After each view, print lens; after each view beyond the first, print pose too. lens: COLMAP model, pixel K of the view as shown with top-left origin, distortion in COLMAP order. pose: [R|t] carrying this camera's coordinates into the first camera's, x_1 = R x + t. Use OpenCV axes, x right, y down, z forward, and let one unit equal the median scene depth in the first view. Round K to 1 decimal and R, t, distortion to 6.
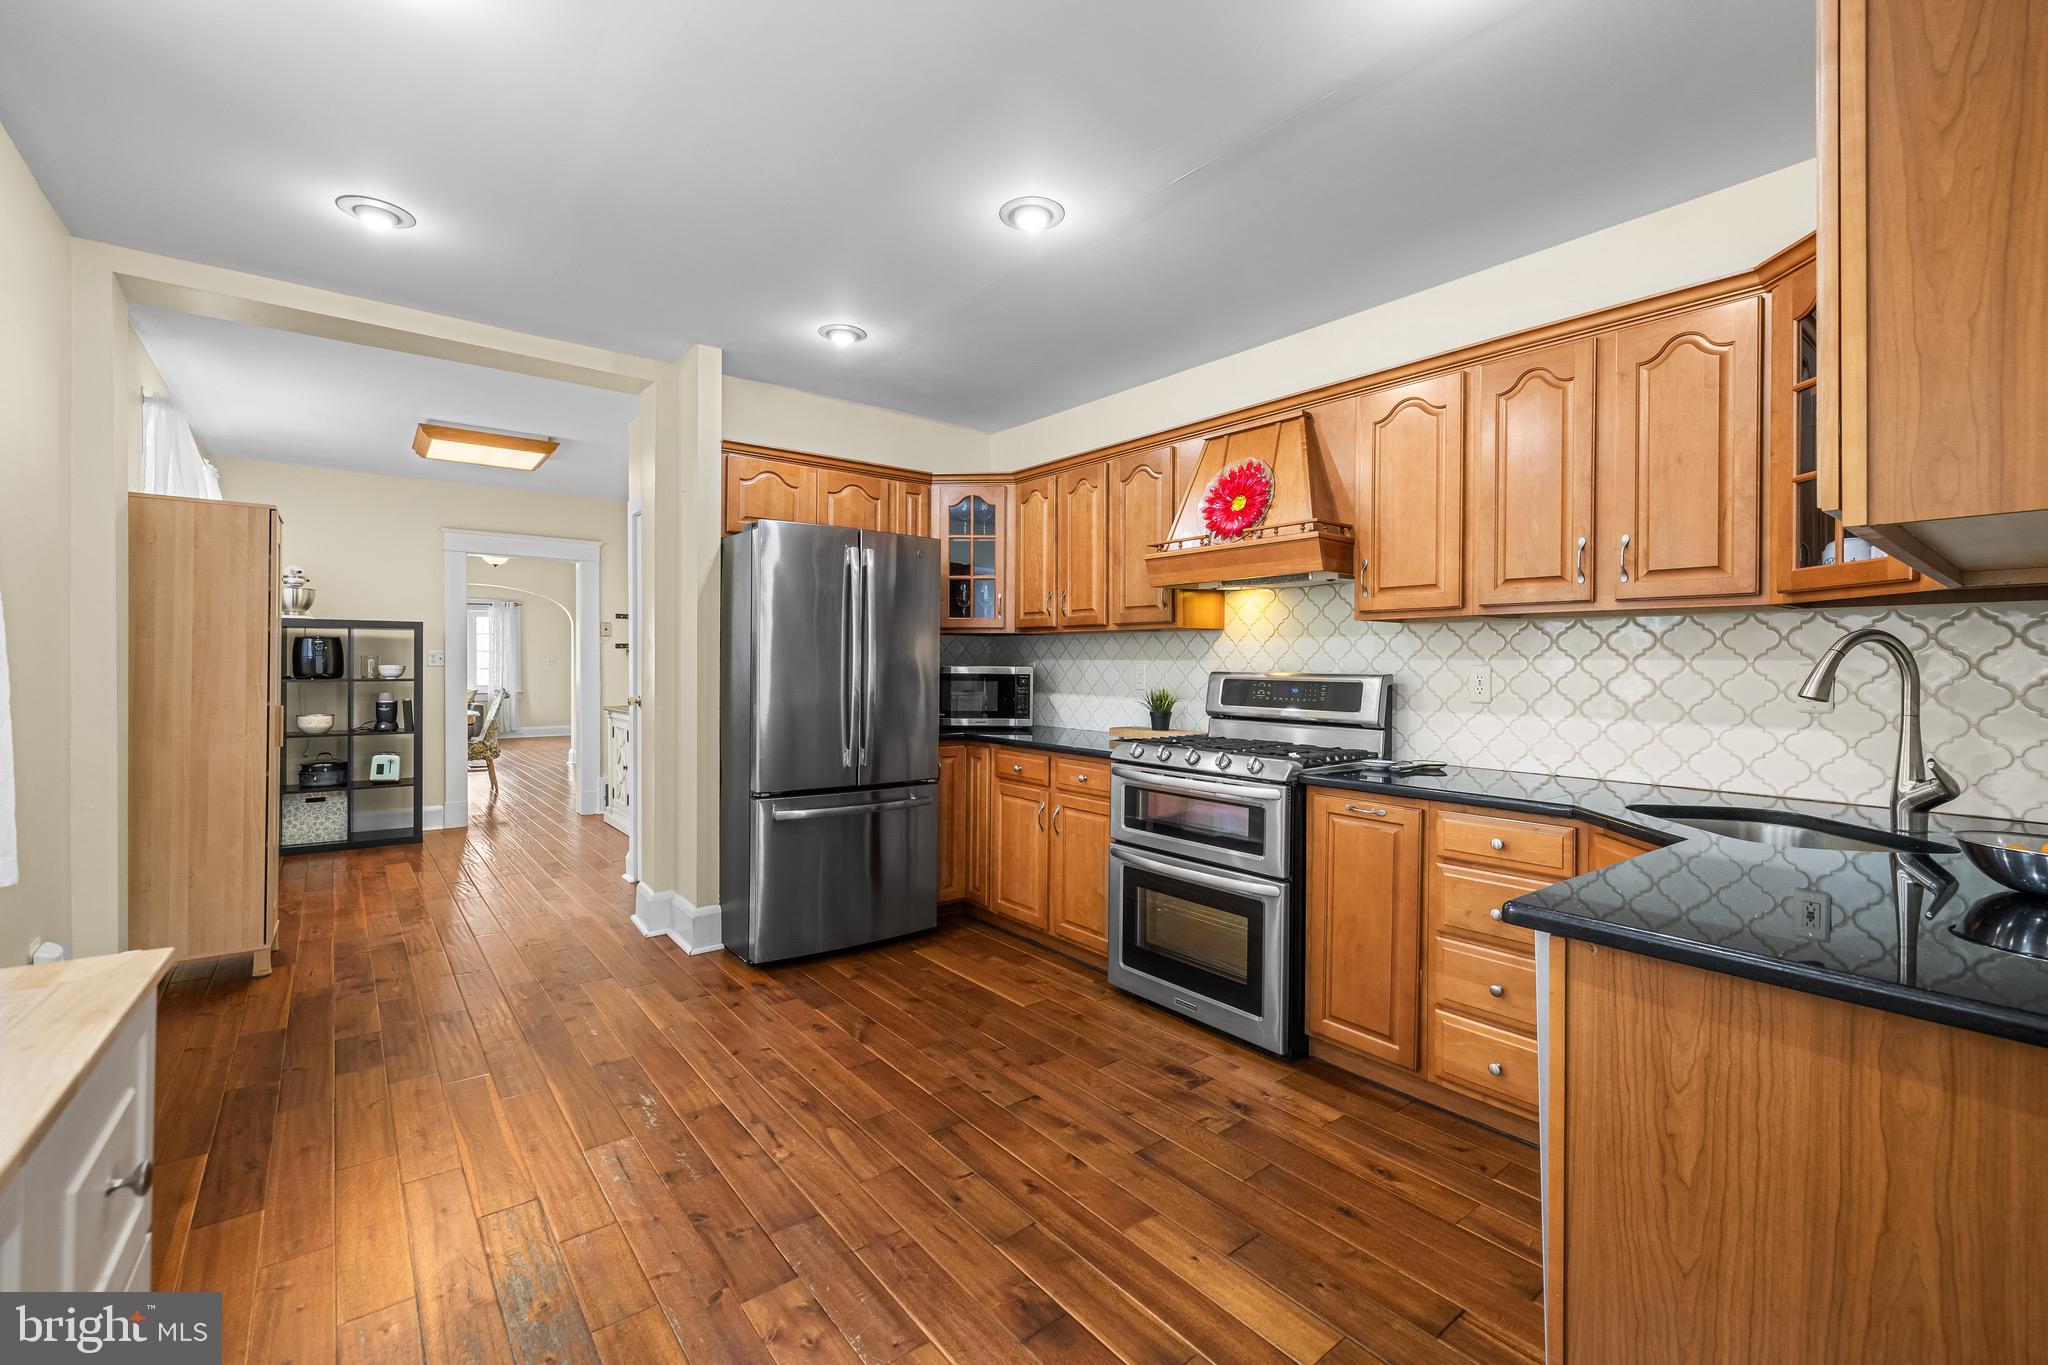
lens RADIAL K [[869.1, 0, 1021.4], [0, 869.1, 671.4], [0, 0, 1]] dist [0.001811, 0.000334]
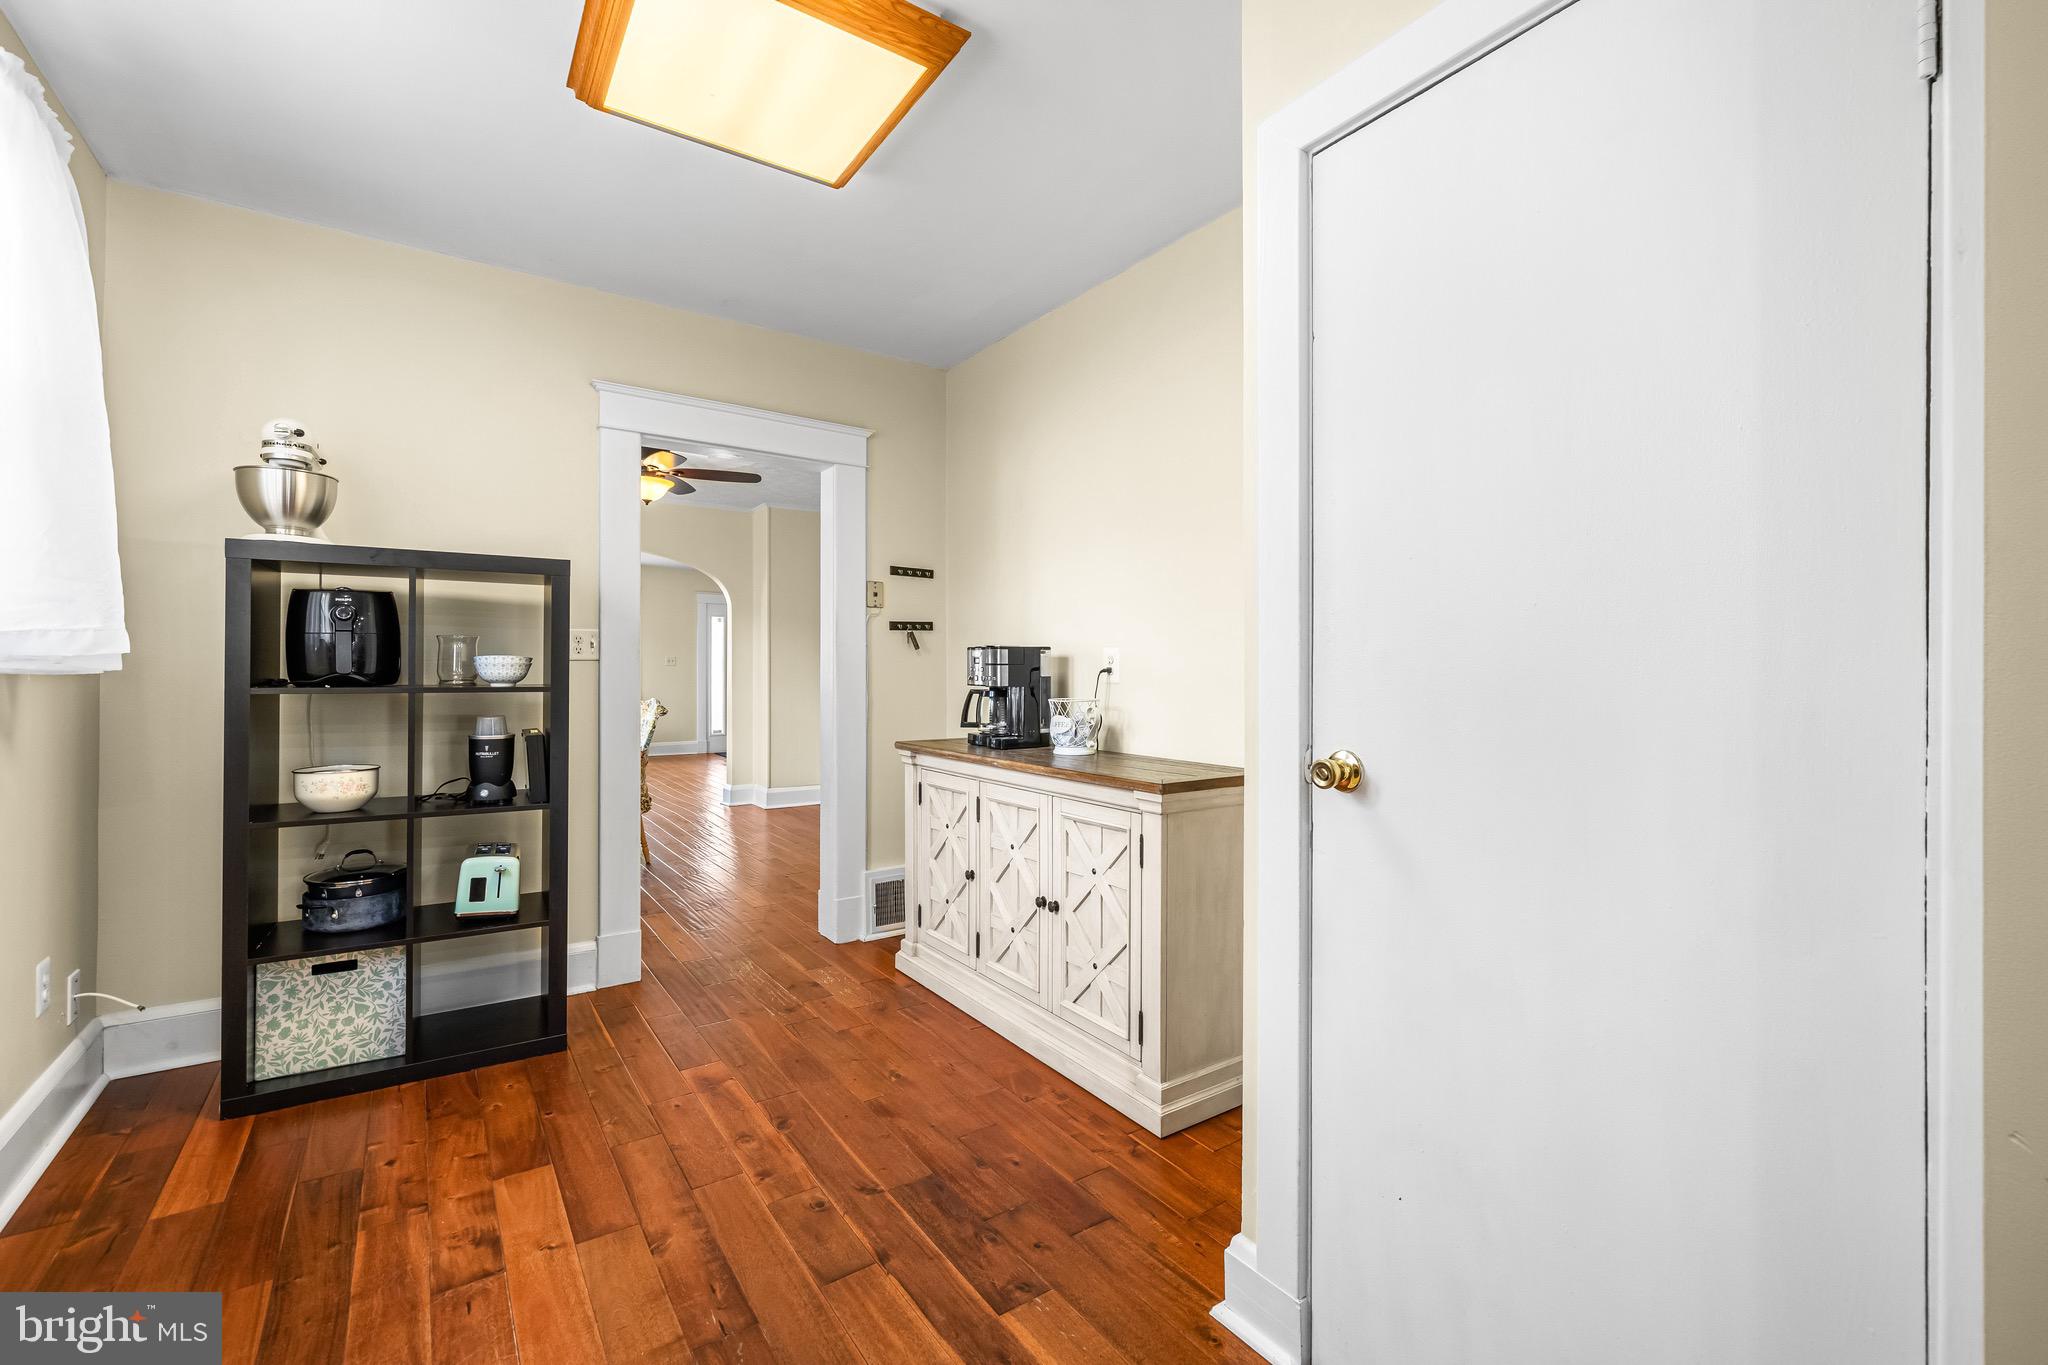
lens RADIAL K [[869.1, 0, 1021.4], [0, 869.1, 671.4], [0, 0, 1]] dist [0.001811, 0.000334]
pose [[0.998507, -0.004519, -0.054432, -0.434240], [0.003768, 0.999896, -0.013895, 0.008283], [0.054489, 0.013669, 0.998421, 0.568958]]
